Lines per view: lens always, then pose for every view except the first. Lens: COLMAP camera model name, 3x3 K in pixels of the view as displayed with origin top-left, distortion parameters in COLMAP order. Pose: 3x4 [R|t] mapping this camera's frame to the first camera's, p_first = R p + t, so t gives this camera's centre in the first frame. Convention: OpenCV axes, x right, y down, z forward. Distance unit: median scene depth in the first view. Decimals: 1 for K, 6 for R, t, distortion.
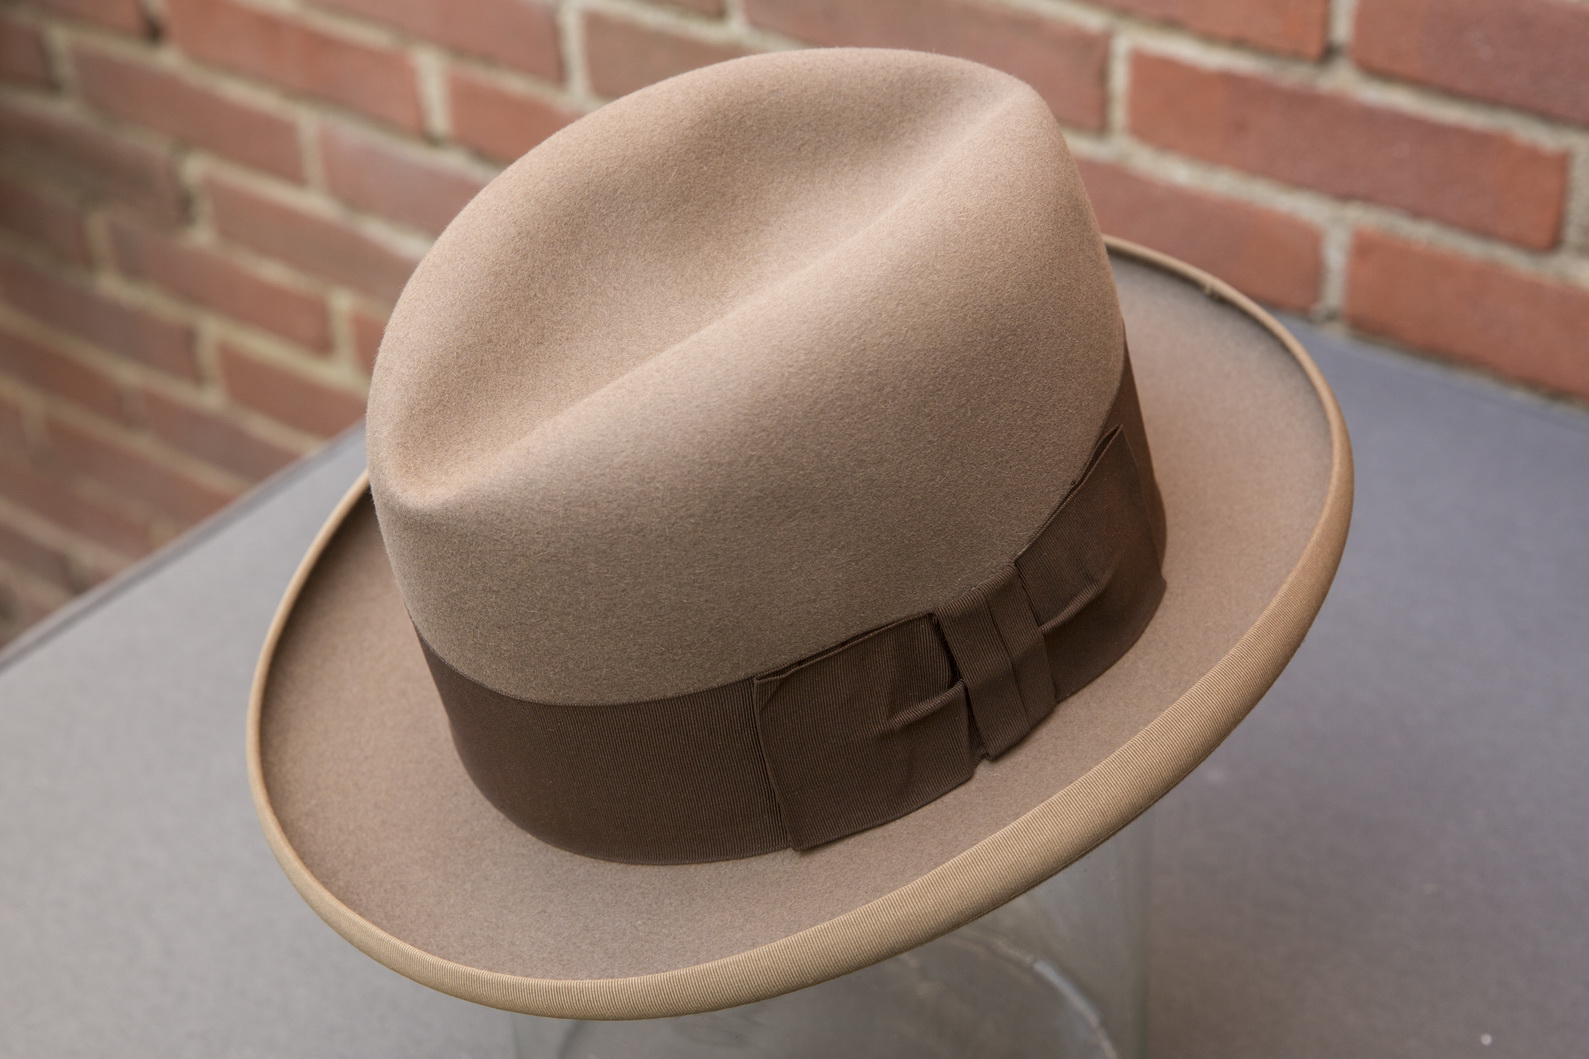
lens RADIAL K [[3021.0, 0, 794.5], [0, 3021.0, 529.5], [0, 0, 1]] dist [-0.005223, 1.671873]
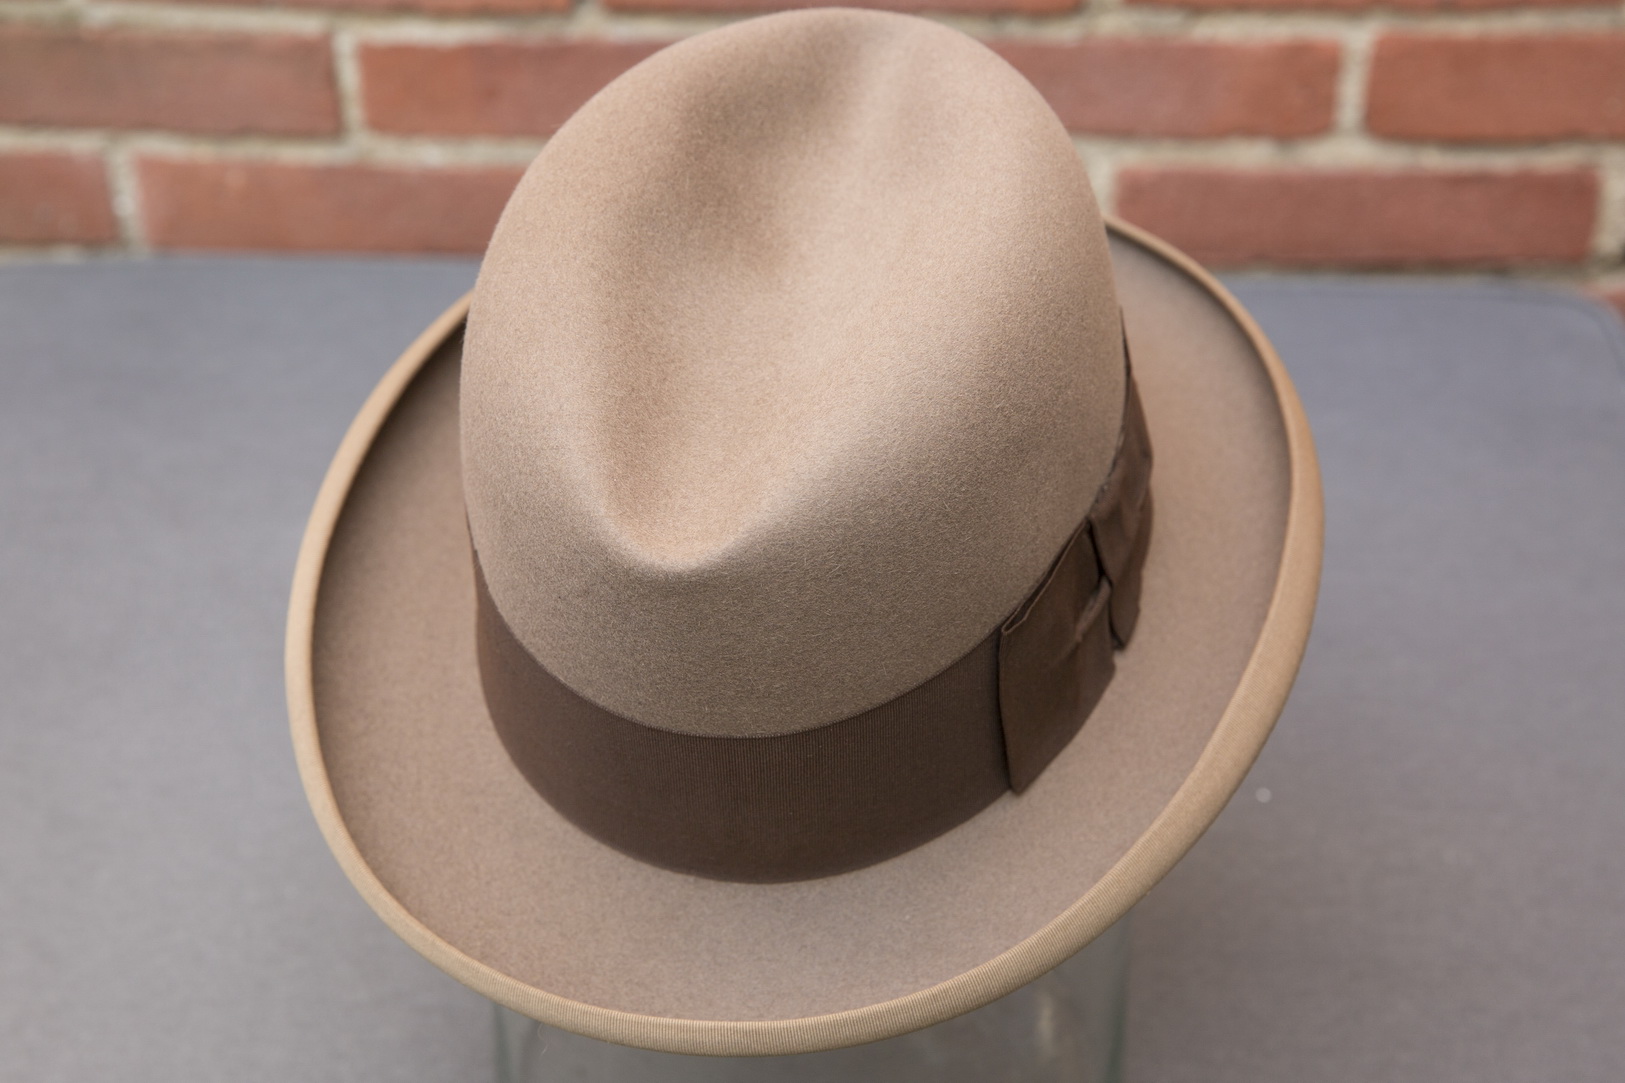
lens RADIAL K [[2990.8, 0, 812.5], [0, 2990.8, 541.5], [0, 0, 1]] dist [0.029537, 0.090887]
pose [[0.822211, -0.303546, 0.481486, -0.500049], [0.300100, 0.949983, 0.086437, -0.078178], [-0.483641, 0.073424, 0.872181, 0.154343]]
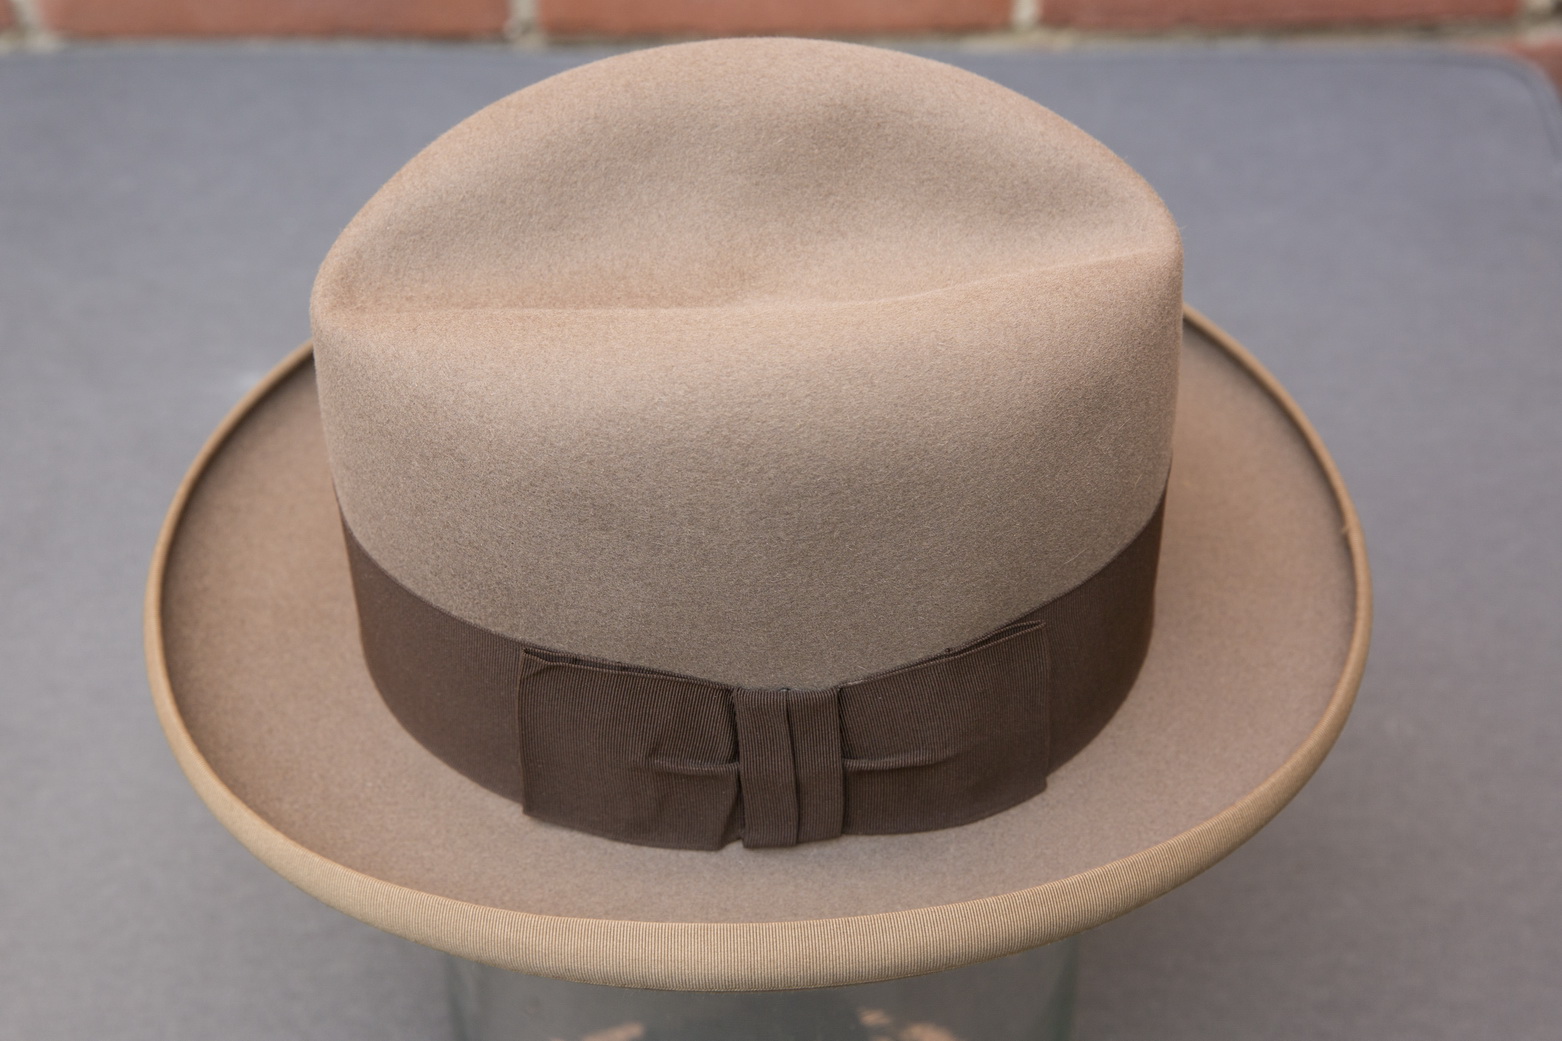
lens RADIAL K [[2834.1, 0, 781.0], [0, 2834.1, 520.5], [0, 0, 1]] dist [0.001765, 0.015834]
pose [[0.806534, 0.529554, -0.262824, 0.251897], [-0.487877, 0.847278, 0.209989, -0.201309], [0.333886, -0.041138, 0.941715, 0.168031]]
